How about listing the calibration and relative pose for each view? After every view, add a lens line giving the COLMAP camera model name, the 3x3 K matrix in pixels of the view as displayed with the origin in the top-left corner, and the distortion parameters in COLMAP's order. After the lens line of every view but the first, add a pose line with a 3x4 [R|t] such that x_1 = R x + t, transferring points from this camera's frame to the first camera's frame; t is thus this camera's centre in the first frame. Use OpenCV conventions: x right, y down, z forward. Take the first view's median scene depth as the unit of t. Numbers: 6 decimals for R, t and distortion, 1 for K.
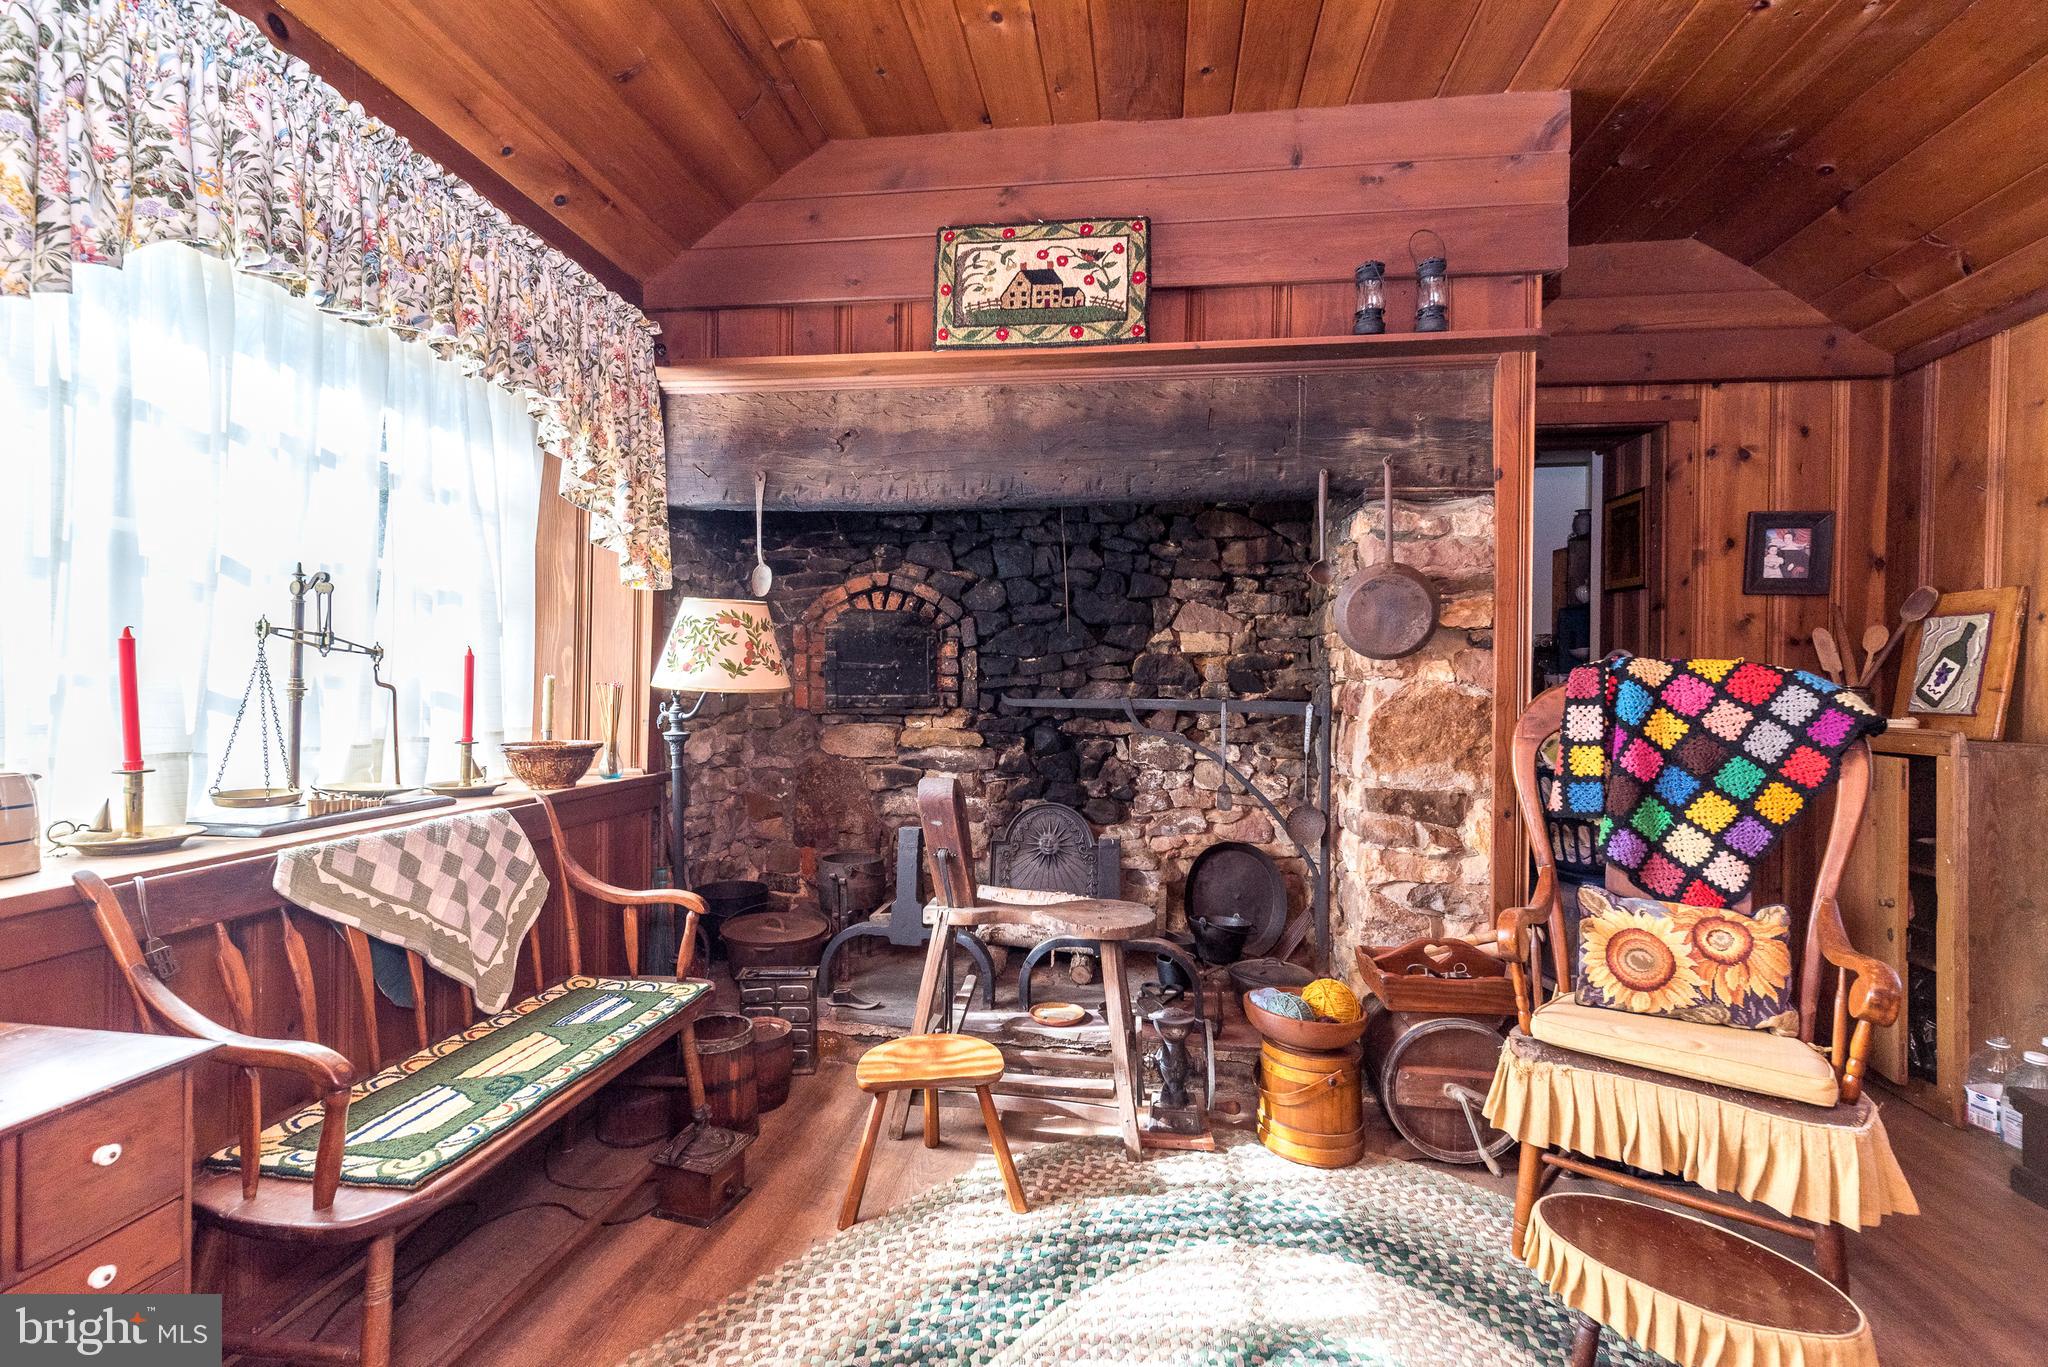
lens RADIAL K [[896.6, 0, 1021.4], [0, 896.6, 648.8], [0, 0, 1]] dist [0.008569, -0.002395]
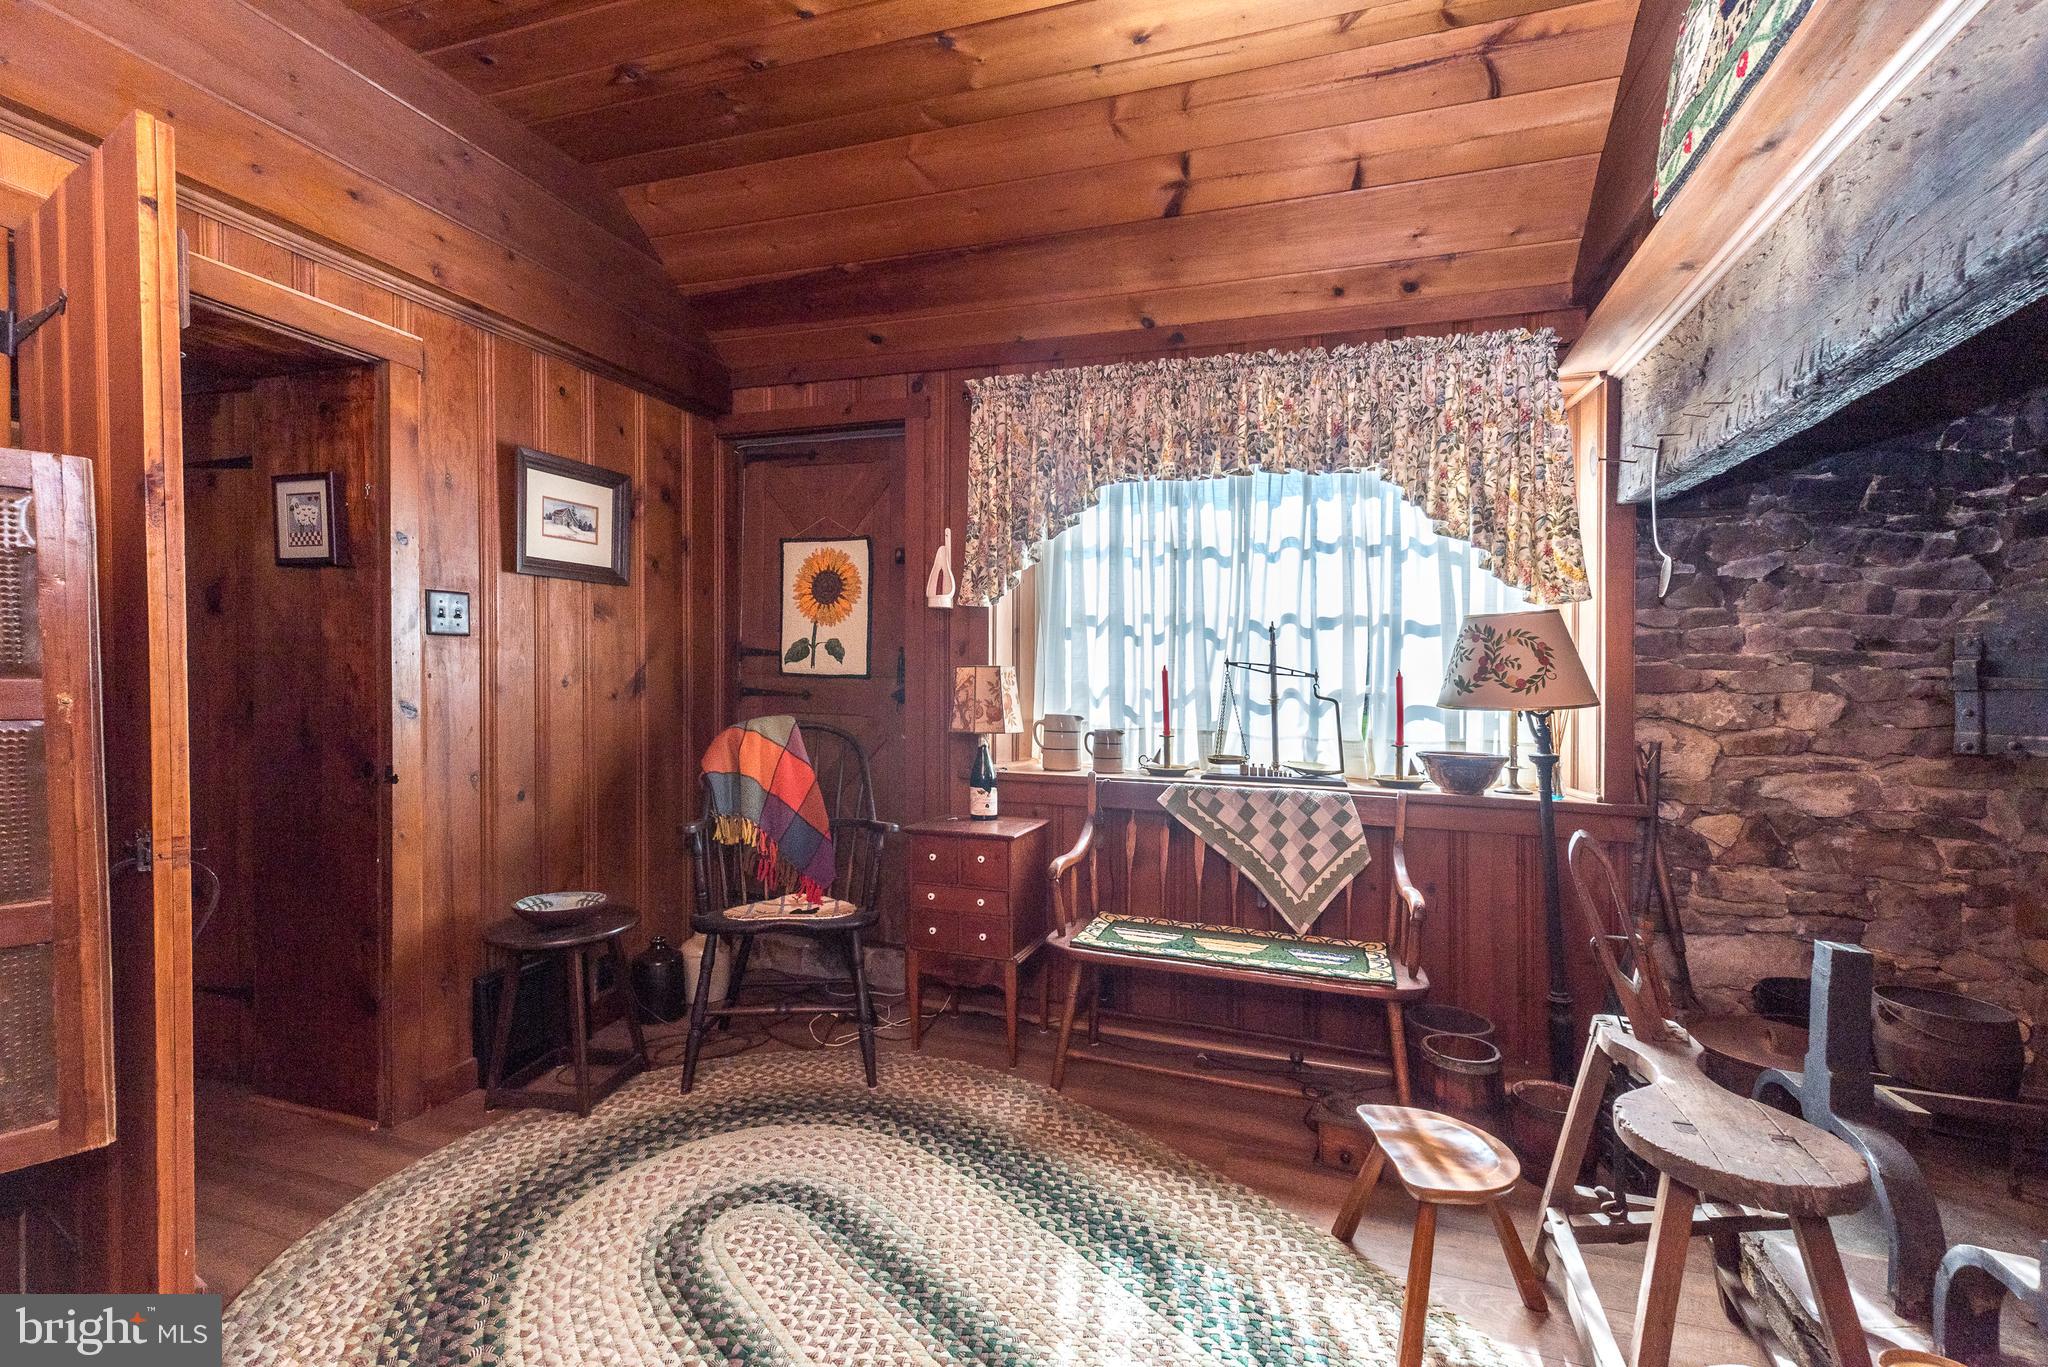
lens RADIAL K [[896.6, 0, 1027.9], [0, 896.6, 685.6], [0, 0, 1]] dist [0.008569, -0.002395]
pose [[-0.173602, -0.009595, -0.984769, 0.676747], [0.012004, 0.999858, -0.011859, 0.026486], [0.984743, -0.013879, -0.173462, 0.660445]]
